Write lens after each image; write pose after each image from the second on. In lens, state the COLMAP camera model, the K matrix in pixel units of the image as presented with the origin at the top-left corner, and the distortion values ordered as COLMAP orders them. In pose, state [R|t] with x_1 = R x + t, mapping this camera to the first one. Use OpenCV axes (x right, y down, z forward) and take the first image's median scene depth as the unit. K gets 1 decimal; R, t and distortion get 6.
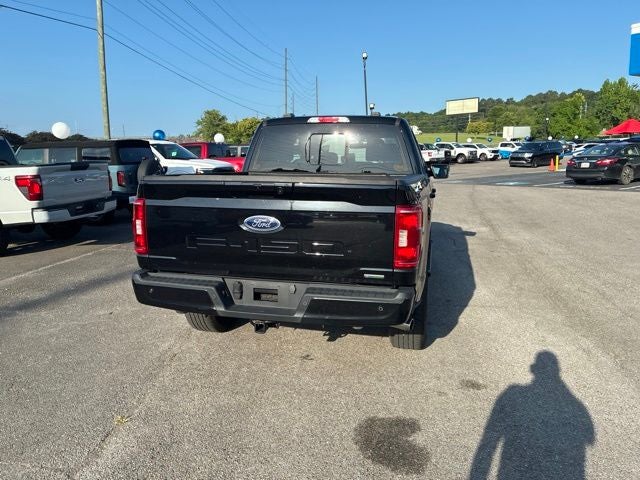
lens RADIAL K [[470.8, 0, 311.0], [0, 470.8, 239.4], [0, 0, 1]] dist [0.060477, -0.080981]
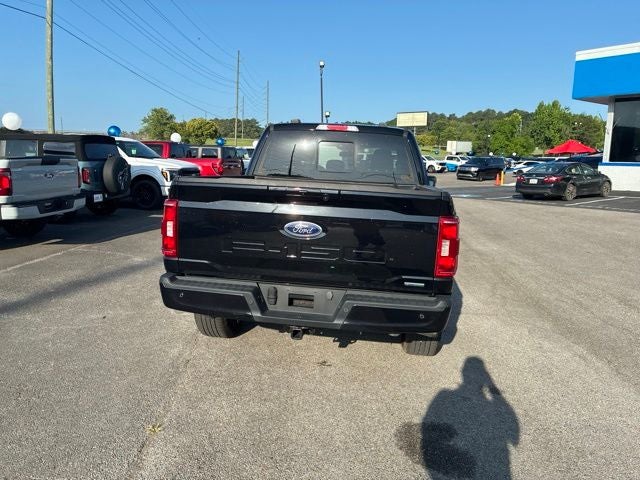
lens RADIAL K [[470.8, 0, 311.0], [0, 470.8, 239.4], [0, 0, 1]] dist [0.060477, -0.080981]
pose [[0.993537, 0.027766, 0.110065, -0.137207], [-0.026608, 0.999574, -0.011980, -0.000554], [-0.110350, 0.008974, 0.993852, 0.004565]]
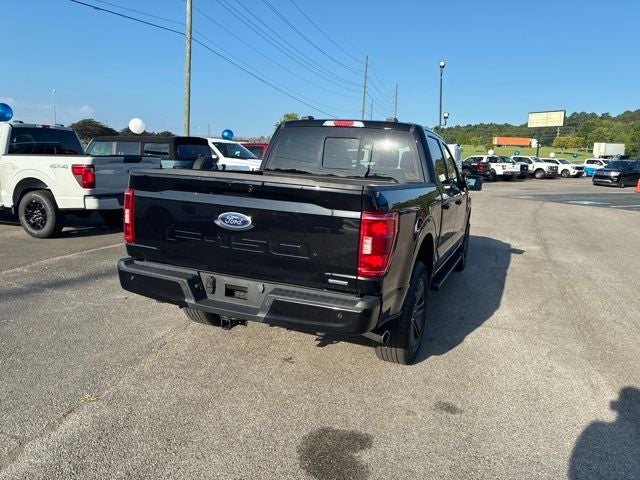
lens RADIAL K [[470.3, 0, 311.4], [0, 470.3, 233.6], [0, 0, 1]] dist [0.056423, -0.074594]
pose [[0.987046, 0.073585, -0.142568, 0.142139], [-0.076762, 0.996906, -0.016904, -0.000918], [0.140883, 0.027629, 0.989641, 0.018782]]
